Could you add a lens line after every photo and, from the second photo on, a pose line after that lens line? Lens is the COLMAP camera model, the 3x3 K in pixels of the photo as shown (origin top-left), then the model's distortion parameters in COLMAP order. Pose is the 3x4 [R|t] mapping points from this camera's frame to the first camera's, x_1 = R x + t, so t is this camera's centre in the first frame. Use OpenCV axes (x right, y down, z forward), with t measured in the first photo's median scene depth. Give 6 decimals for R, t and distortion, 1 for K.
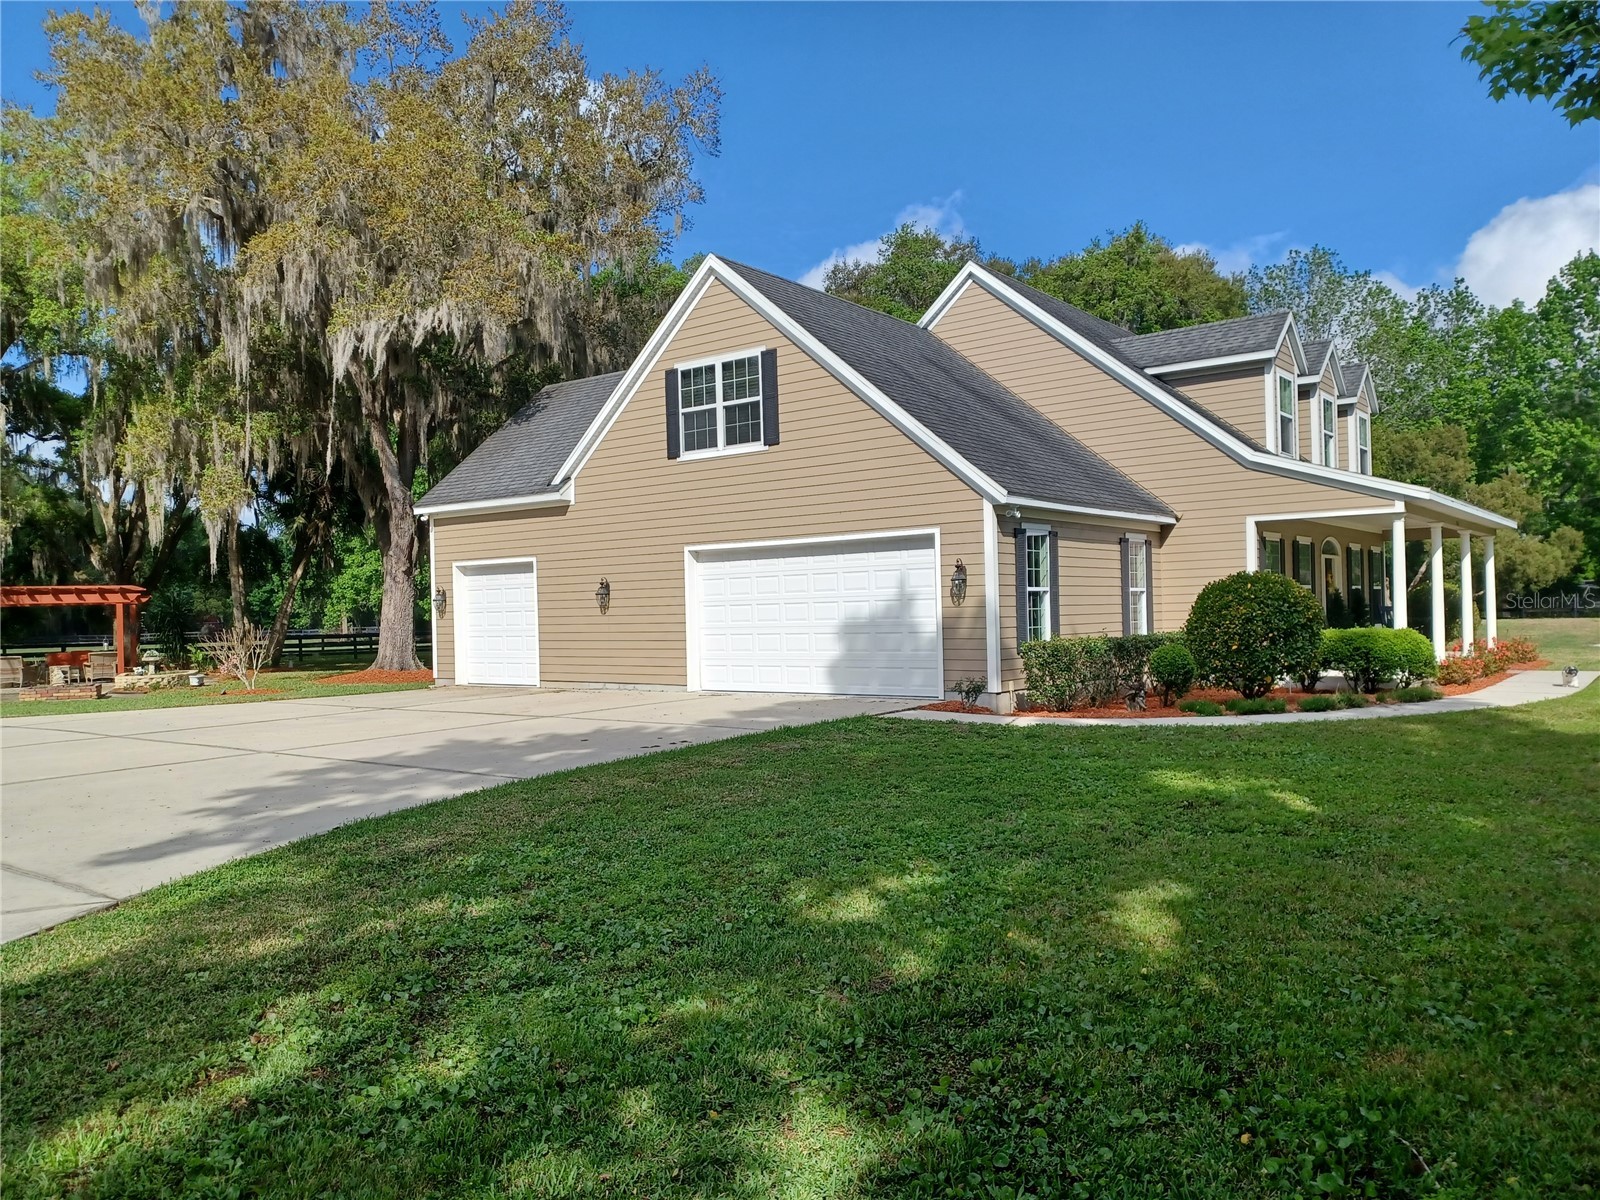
lens RADIAL K [[1152.0, 0, 800.0], [0, 1152.0, 600.0], [0, 0, 1]] dist [0.042682, 0.000615]
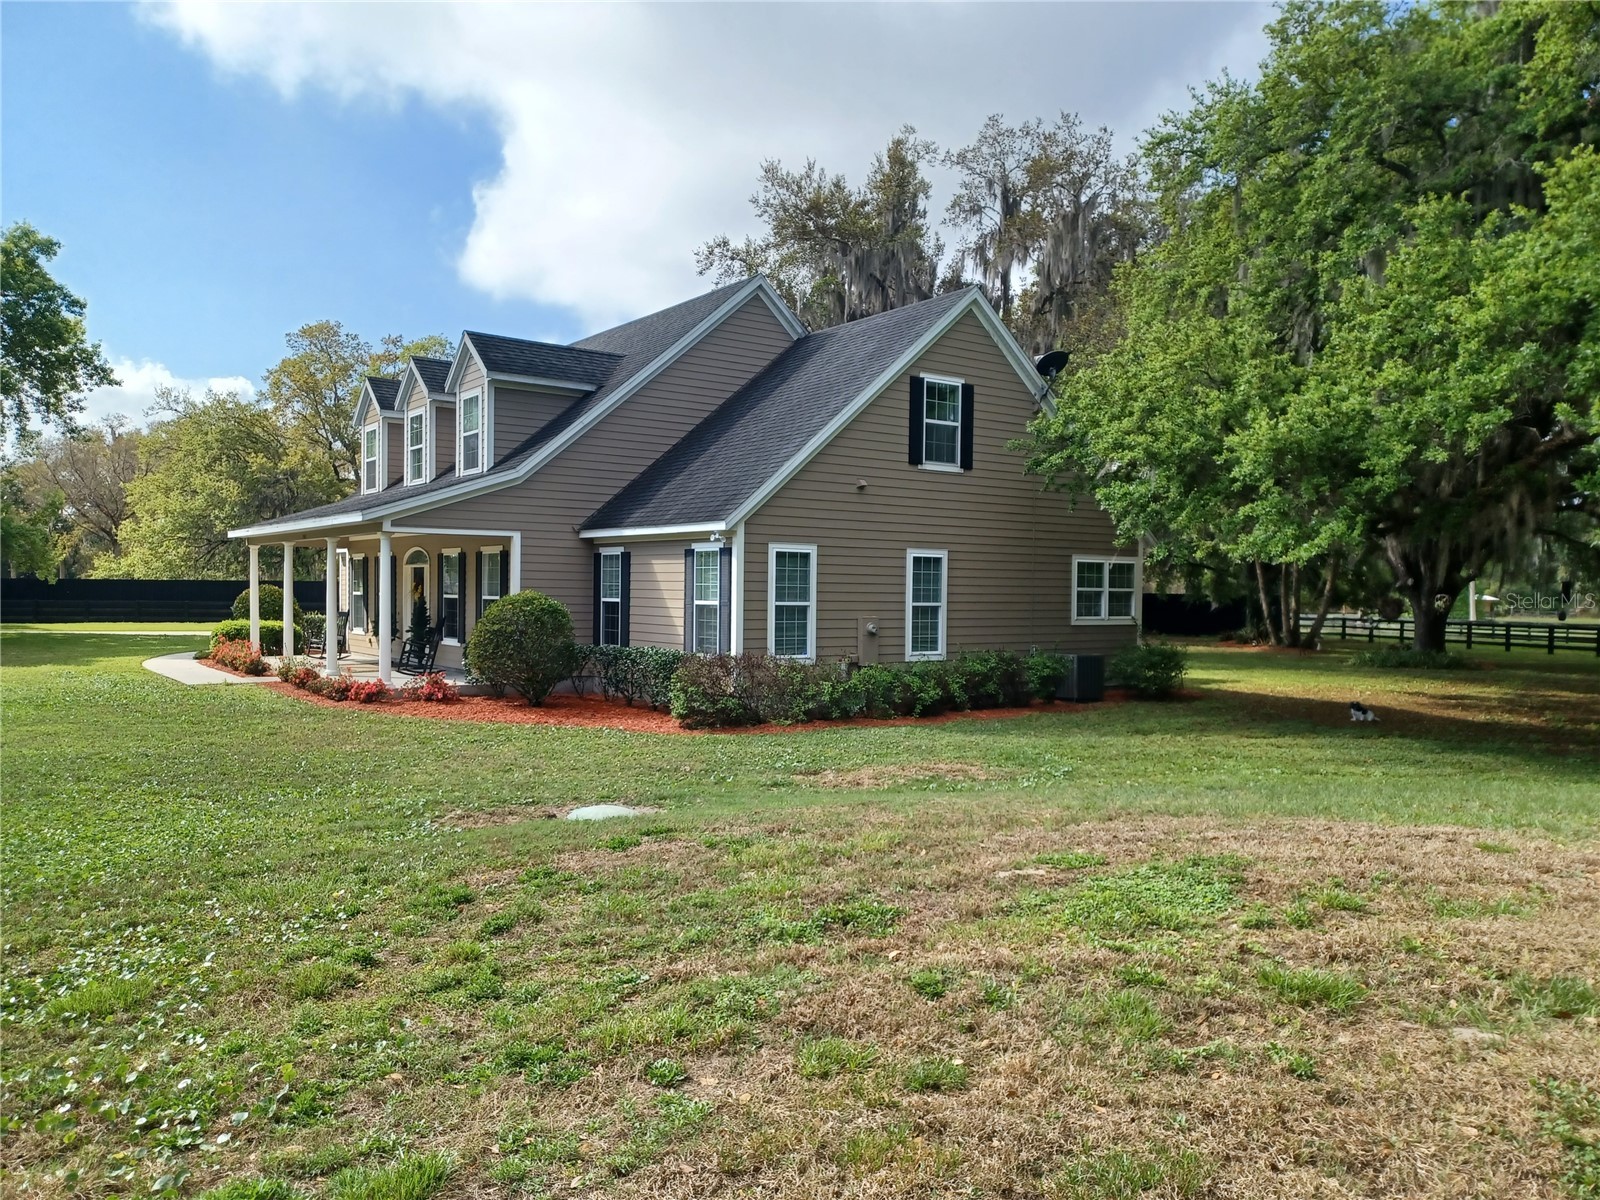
lens RADIAL K [[1152.0, 0, 800.0], [0, 1152.0, 600.0], [0, 0, 1]] dist [0.042682, 0.000615]
pose [[0.281205, 0.023991, 0.959348, -1.118500], [-0.022506, 0.999577, -0.018400, 0.017191], [-0.959384, -0.016417, 0.281626, 0.815922]]
